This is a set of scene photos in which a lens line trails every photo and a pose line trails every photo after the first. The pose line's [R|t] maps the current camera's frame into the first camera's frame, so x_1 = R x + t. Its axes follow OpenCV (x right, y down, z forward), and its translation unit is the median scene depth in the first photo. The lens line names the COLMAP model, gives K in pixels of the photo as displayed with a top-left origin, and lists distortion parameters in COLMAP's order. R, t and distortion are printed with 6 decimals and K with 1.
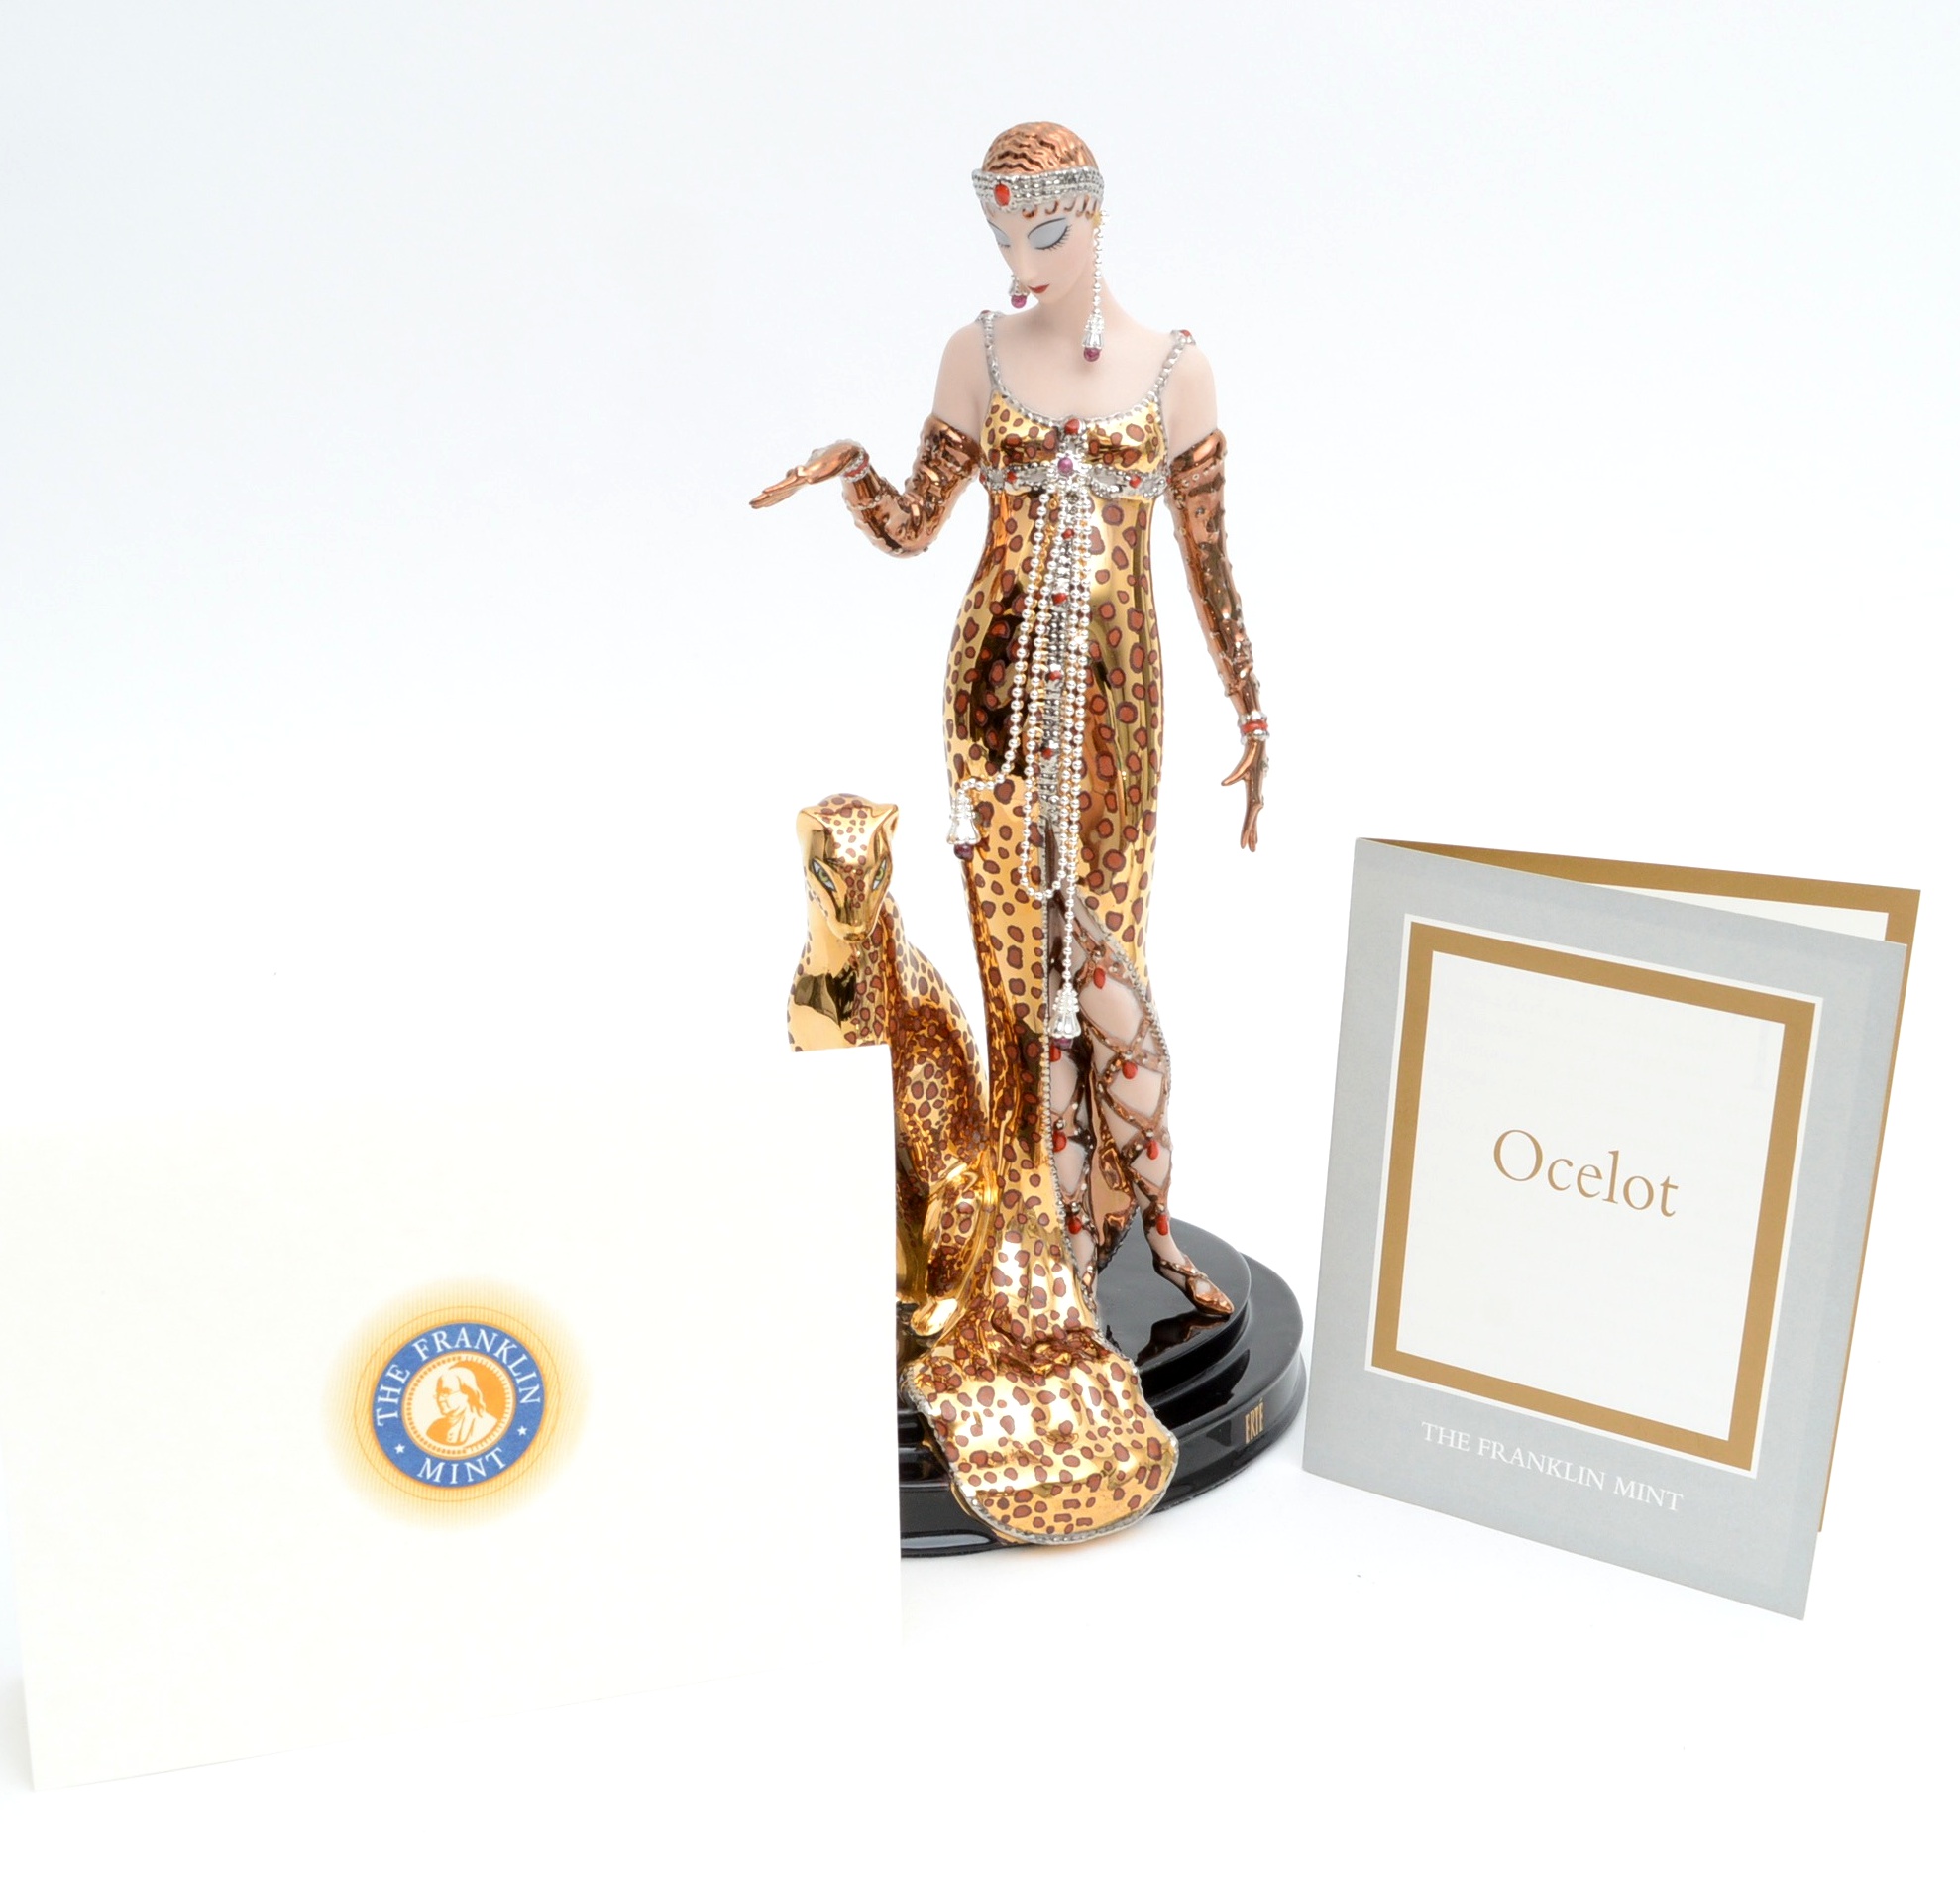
lens RADIAL K [[2690.2, 0, 983.4], [0, 2690.2, 947.9], [0, 0, 1]] dist [-0.084865, 0.000000]
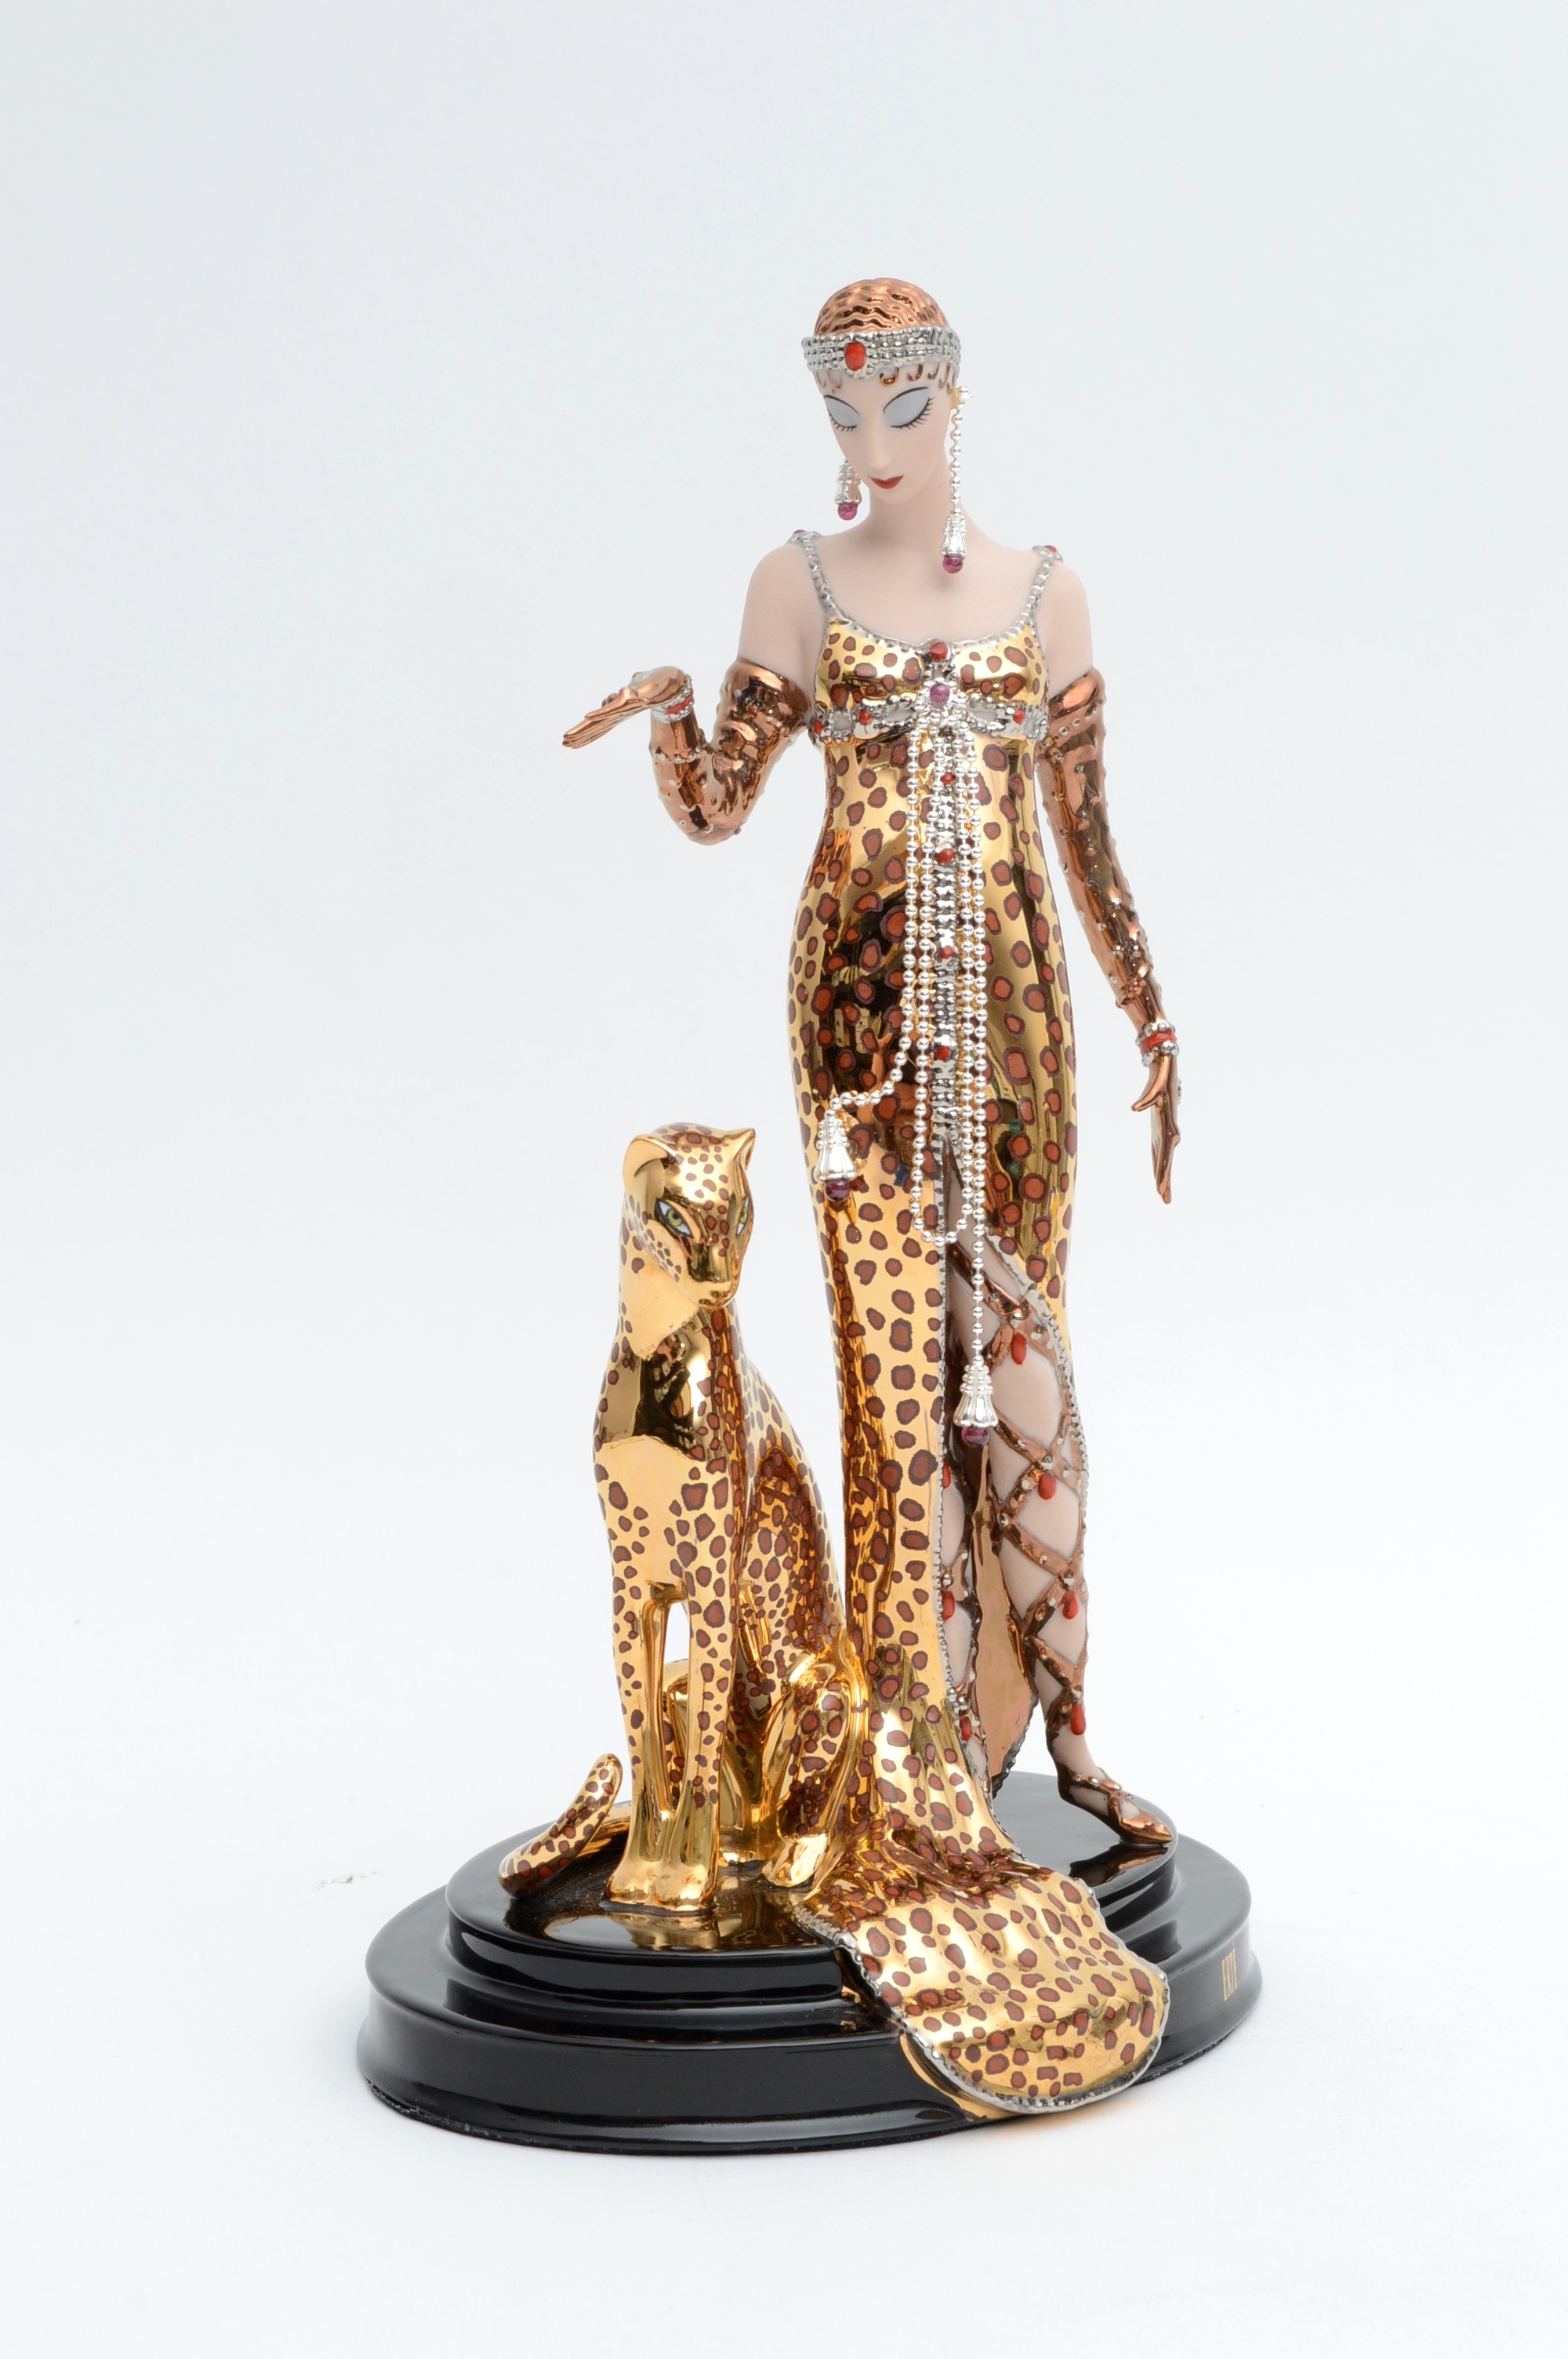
lens RADIAL K [[3876.2, 0, 793.8], [0, 3876.2, 1178.5], [0, 0, 1]] dist [0.024880, 0.000000]
pose [[0.977689, -0.043917, 0.205414, -0.245294], [0.088357, 0.973161, -0.212487, 0.193831], [-0.190569, 0.225897, 0.955329, -0.056799]]
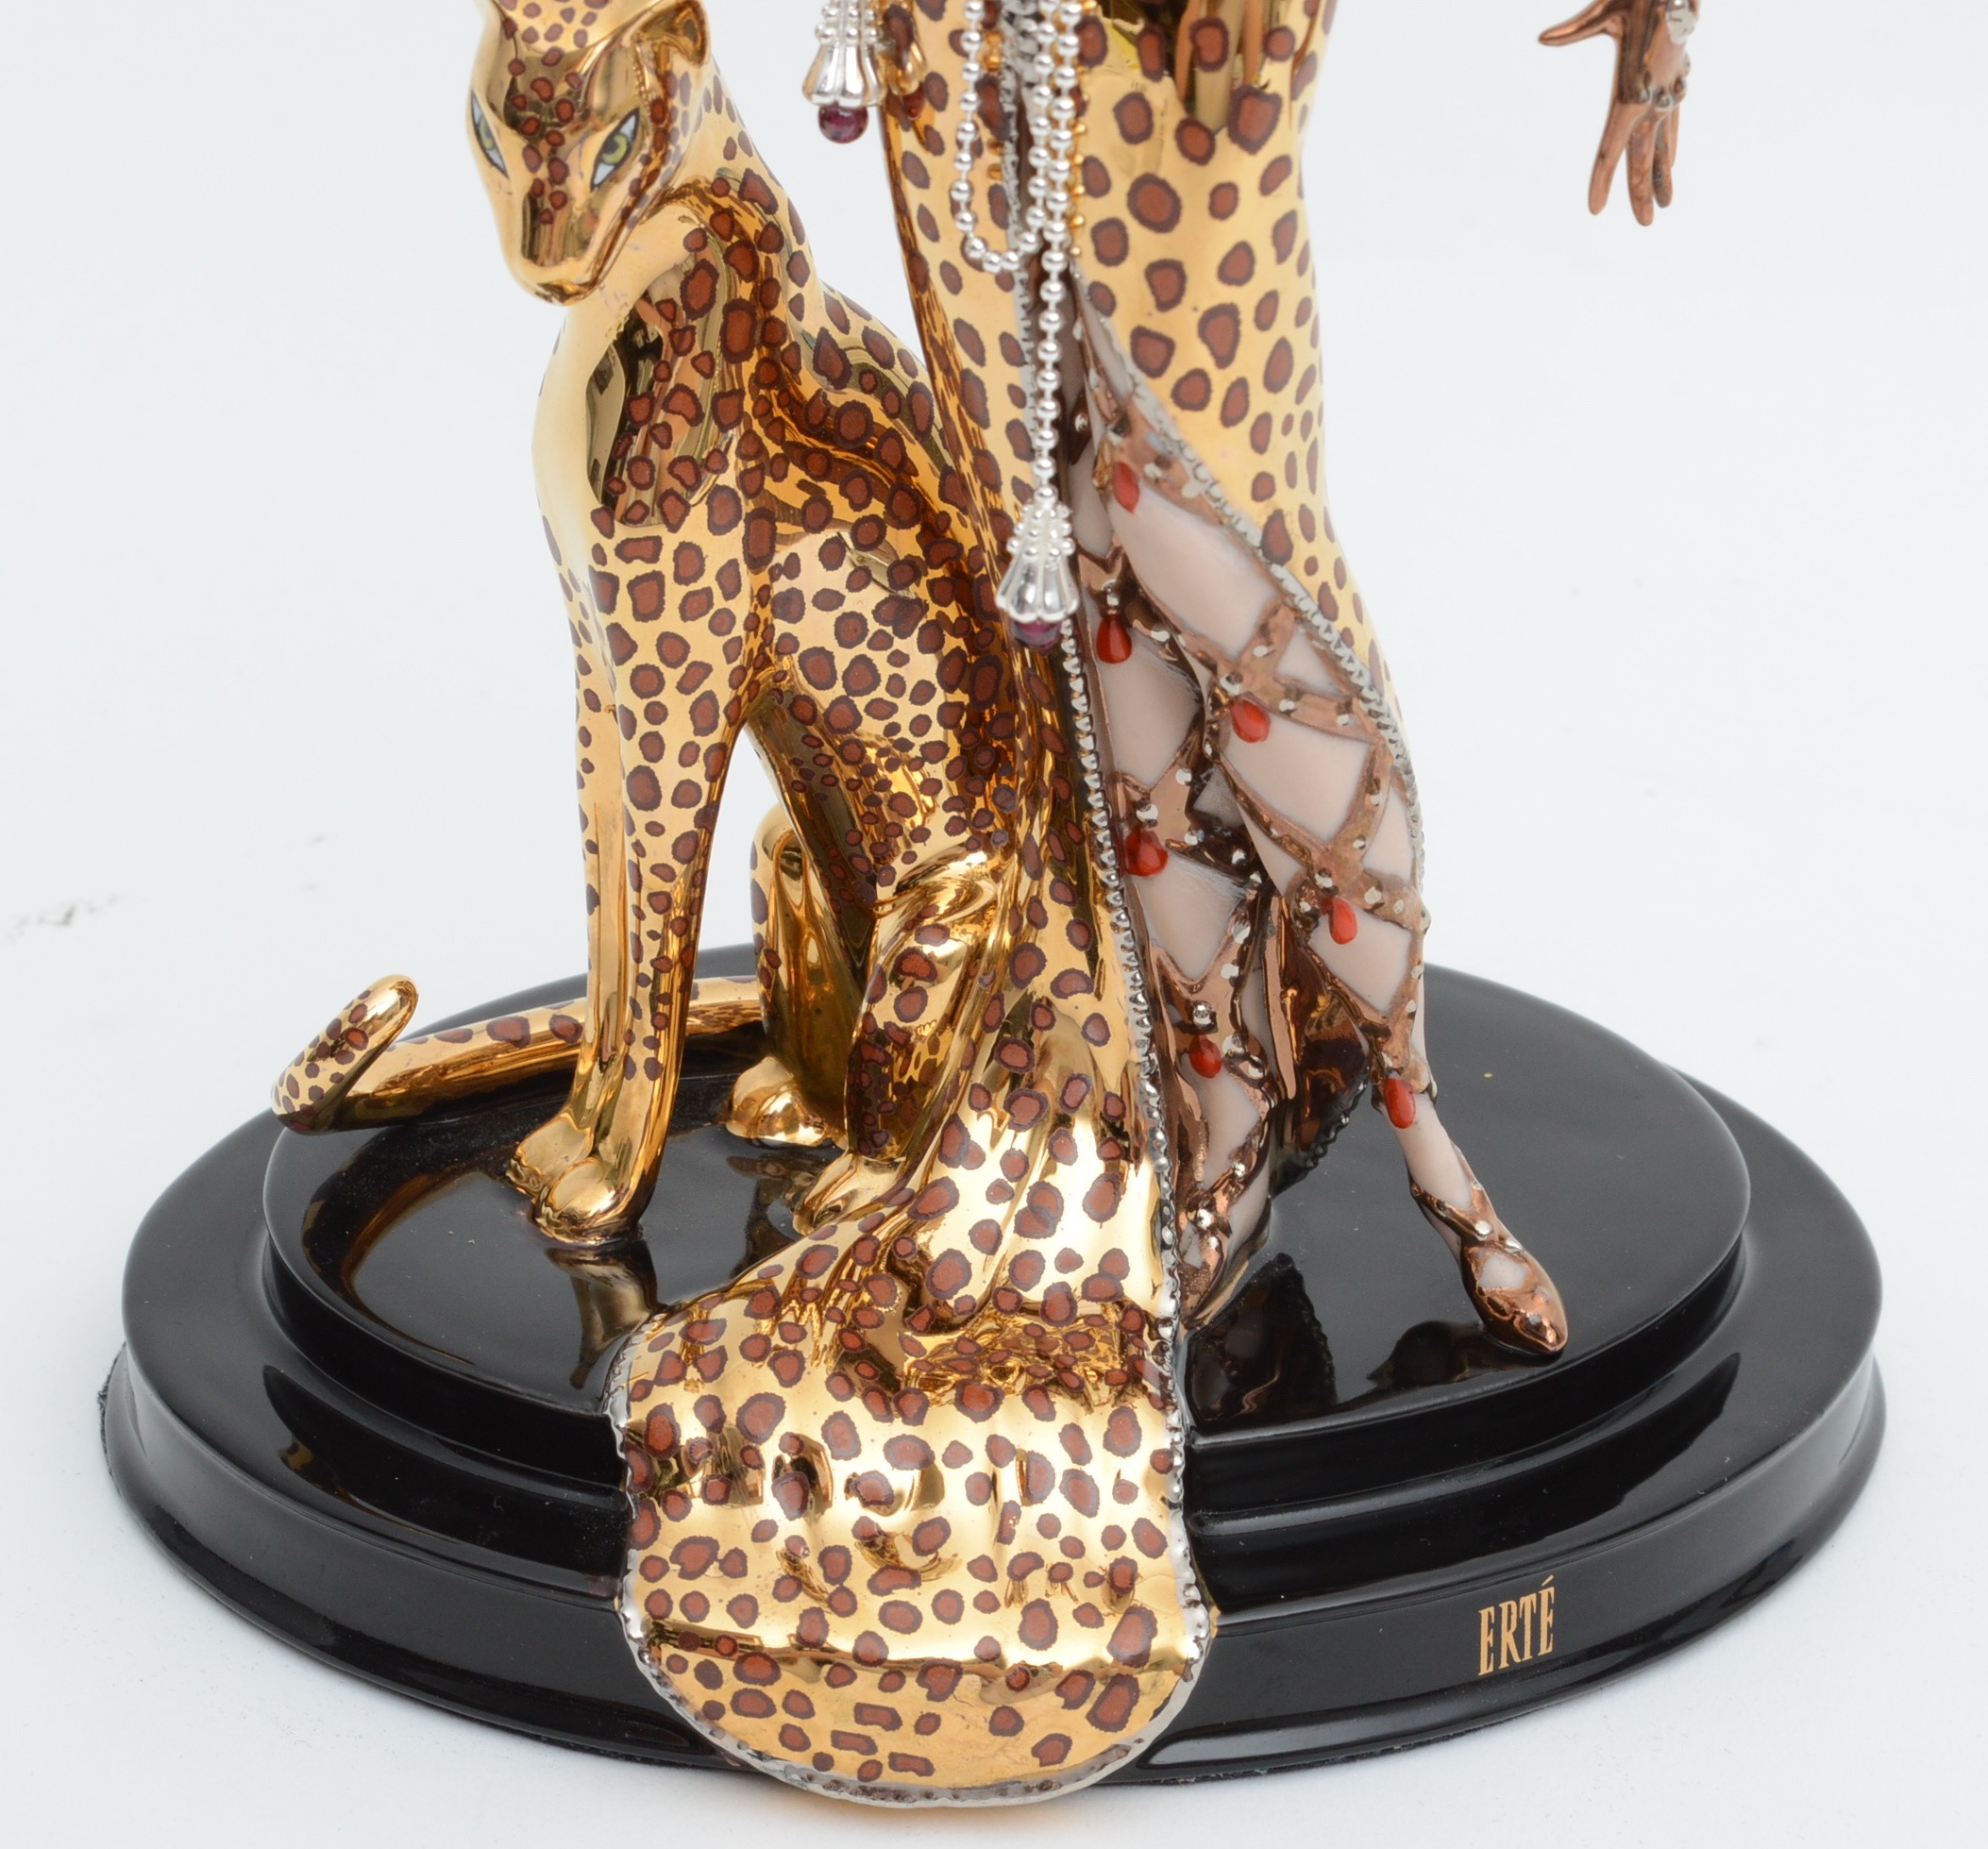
lens RADIAL K [[6055.4, 0, 800.1], [0, 6055.4, 930.8], [0, 0, 1]] dist [0.124995, 0.000000]
pose [[0.886810, 0.204162, -0.414591, 0.389371], [-0.135159, 0.972478, 0.189786, -0.089689], [0.441927, -0.112269, 0.889998, 0.165252]]
